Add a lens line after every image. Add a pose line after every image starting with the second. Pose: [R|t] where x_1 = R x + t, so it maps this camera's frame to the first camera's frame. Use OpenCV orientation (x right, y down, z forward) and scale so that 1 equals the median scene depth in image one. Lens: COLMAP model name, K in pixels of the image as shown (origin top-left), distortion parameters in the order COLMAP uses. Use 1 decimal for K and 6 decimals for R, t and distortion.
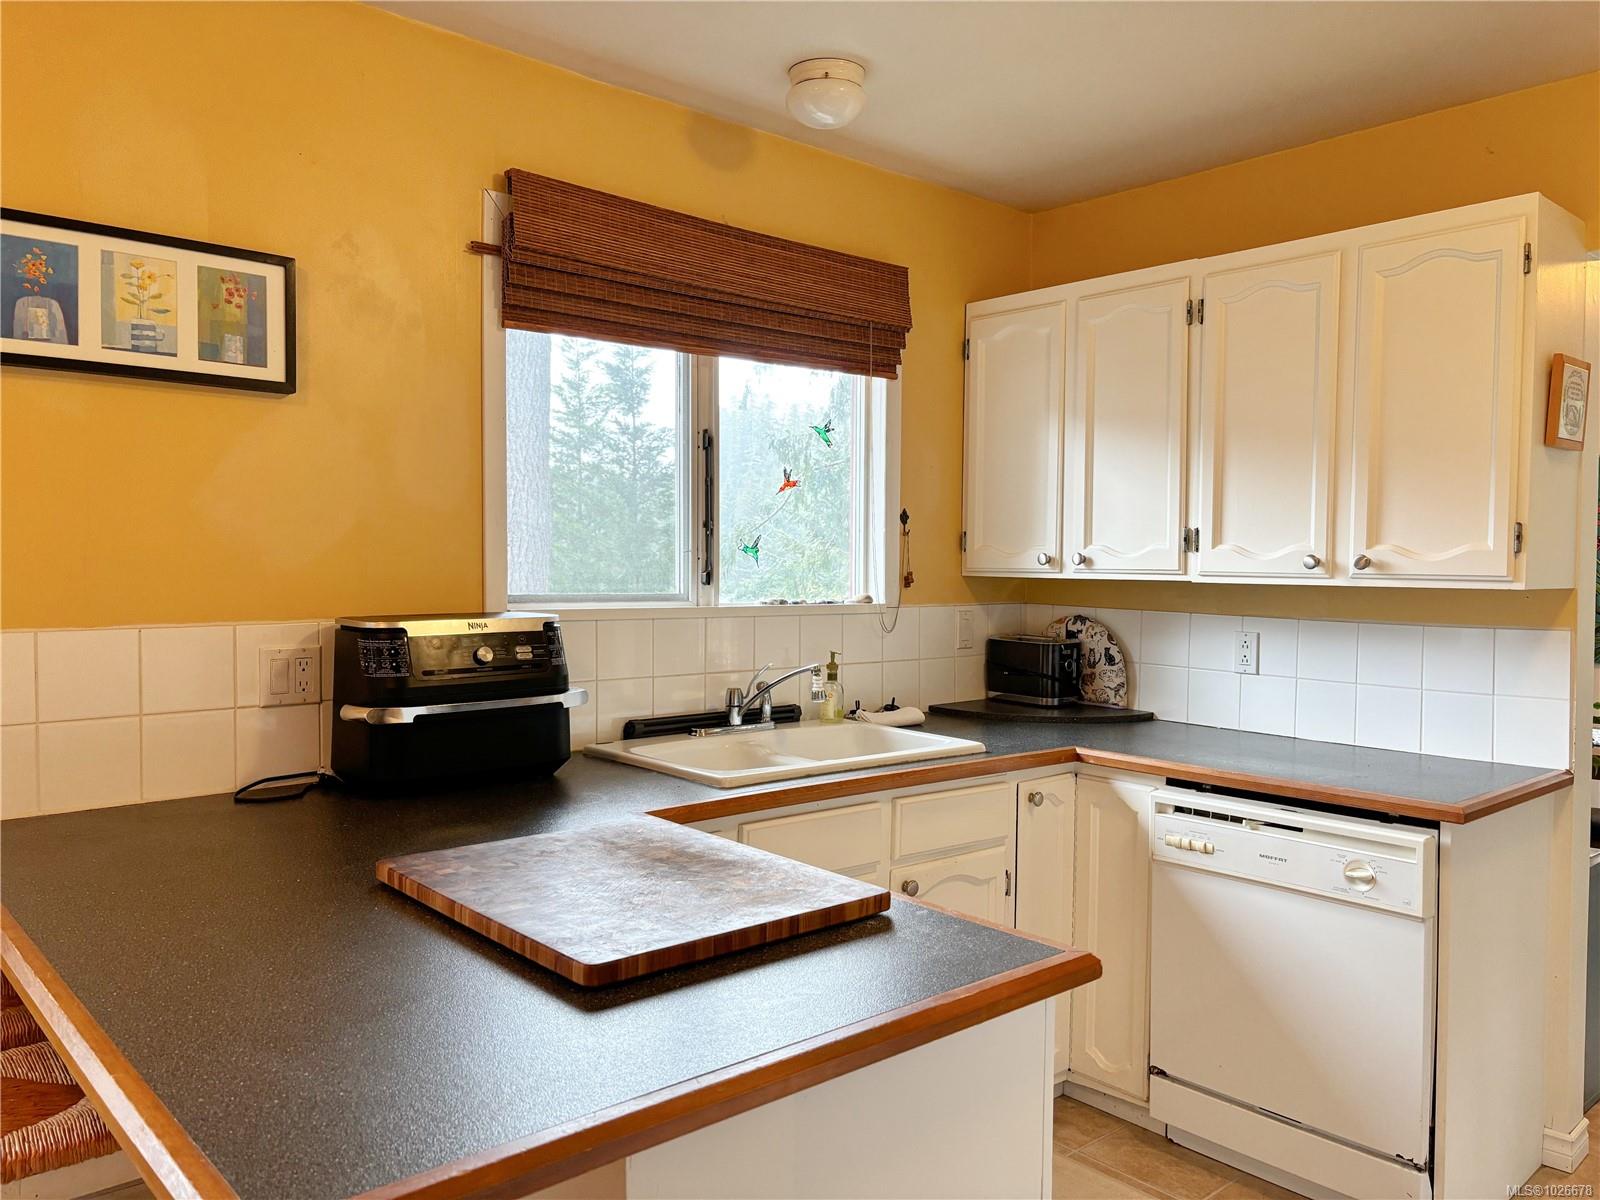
lens RADIAL K [[1196.2, 0, 809.6], [0, 1196.2, 604.6], [0, 0, 1]] dist [0.021470, -0.022769]
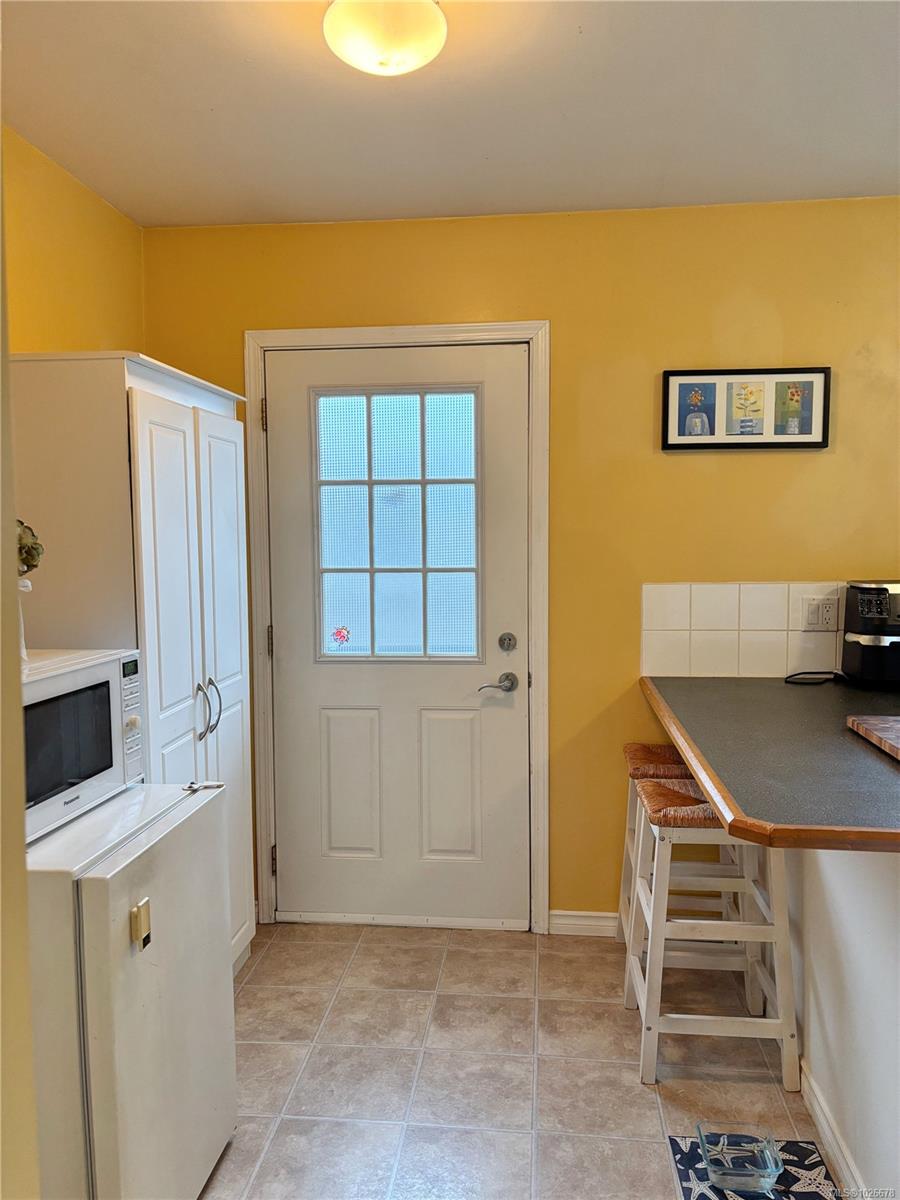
lens RADIAL K [[897.1, 0, 452.4], [0, 897.1, 606.1], [0, 0, 1]] dist [0.021470, -0.022769]
pose [[0.662511, 0.043208, -0.747805, 0.186041], [-0.015028, 0.998901, 0.044403, -0.001107], [0.748902, -0.018179, 0.662432, -0.250303]]
